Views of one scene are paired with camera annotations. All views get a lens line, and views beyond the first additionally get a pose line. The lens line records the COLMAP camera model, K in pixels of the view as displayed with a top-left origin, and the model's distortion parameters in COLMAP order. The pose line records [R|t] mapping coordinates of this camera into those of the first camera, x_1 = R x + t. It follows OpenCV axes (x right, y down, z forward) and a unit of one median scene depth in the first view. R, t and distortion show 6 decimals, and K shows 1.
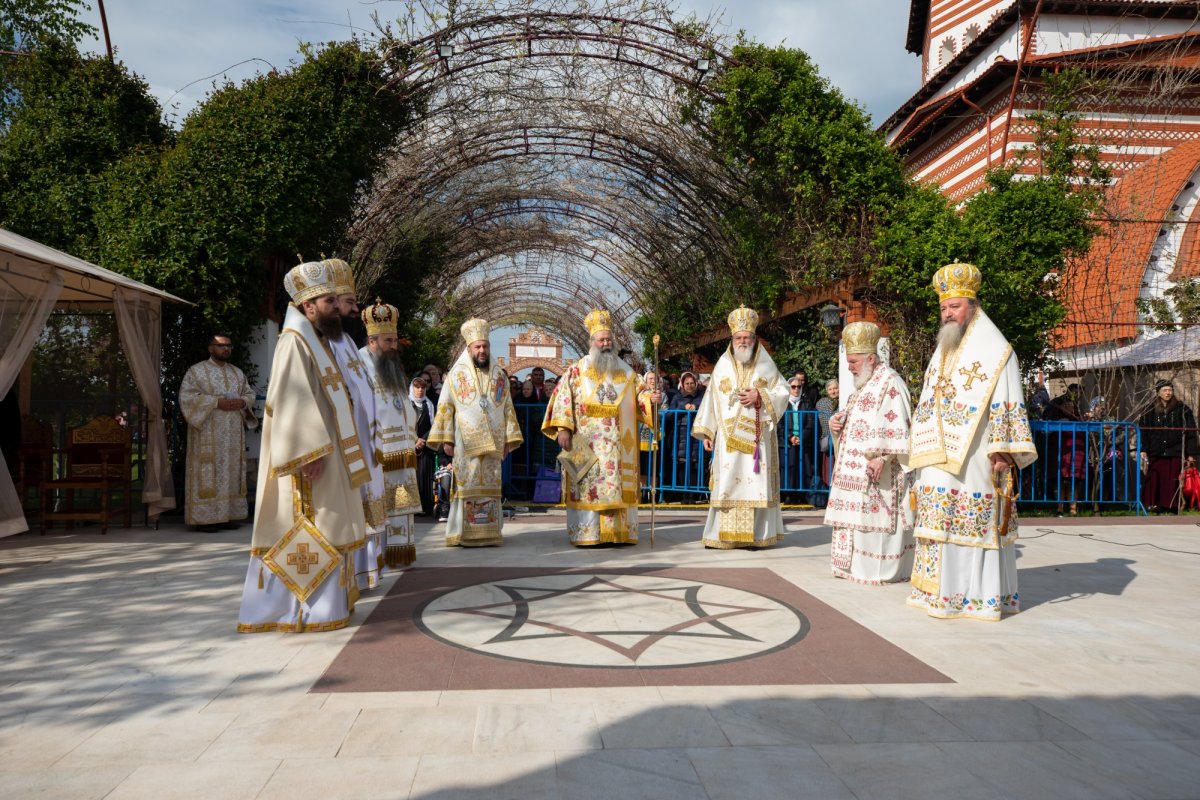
lens RADIAL K [[722.8, 0, 597.7], [0, 722.8, 400.0], [0, 0, 1]] dist [-0.004610, 0.002727]
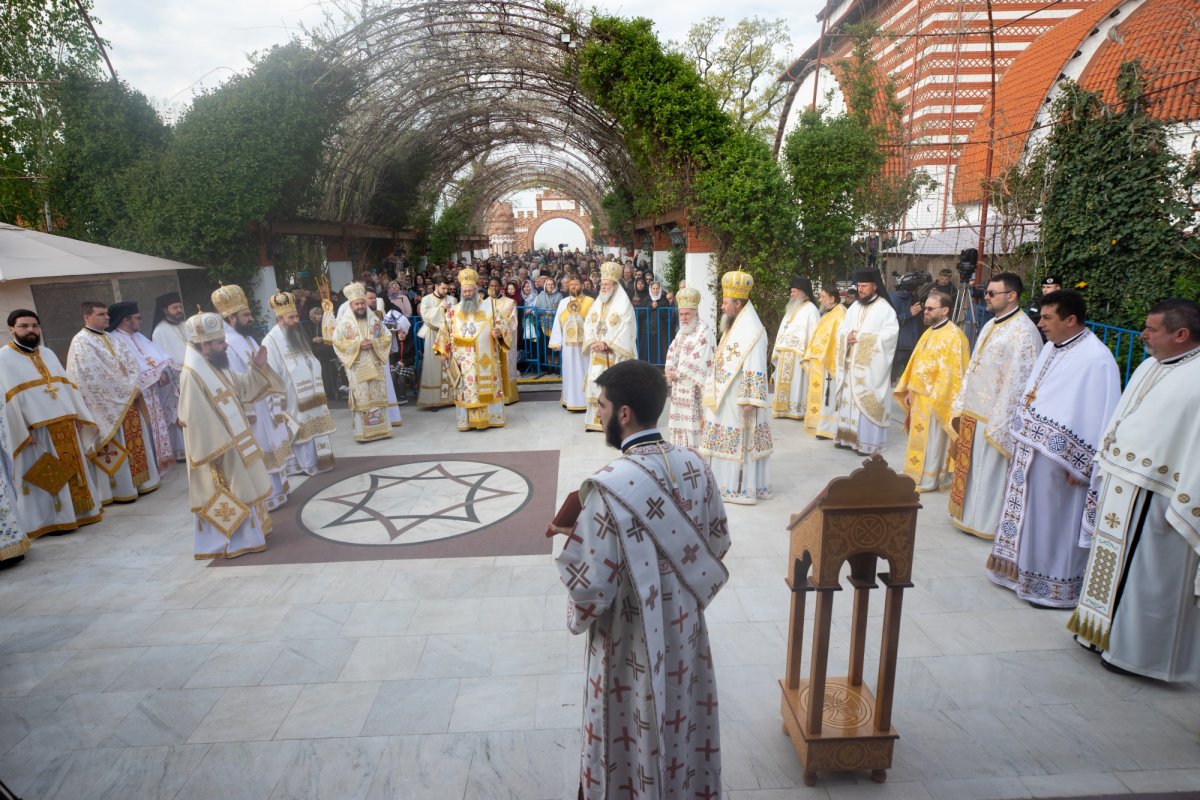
lens RADIAL K [[587.6, 0, 597.3], [0, 587.6, 371.3], [0, 0, 1]] dist [-0.025633, 0.005781]
pose [[0.997336, -0.034595, -0.064212, 0.249049], [0.048465, 0.972231, 0.228950, -0.134262], [0.054509, -0.231452, 0.971318, -0.111035]]
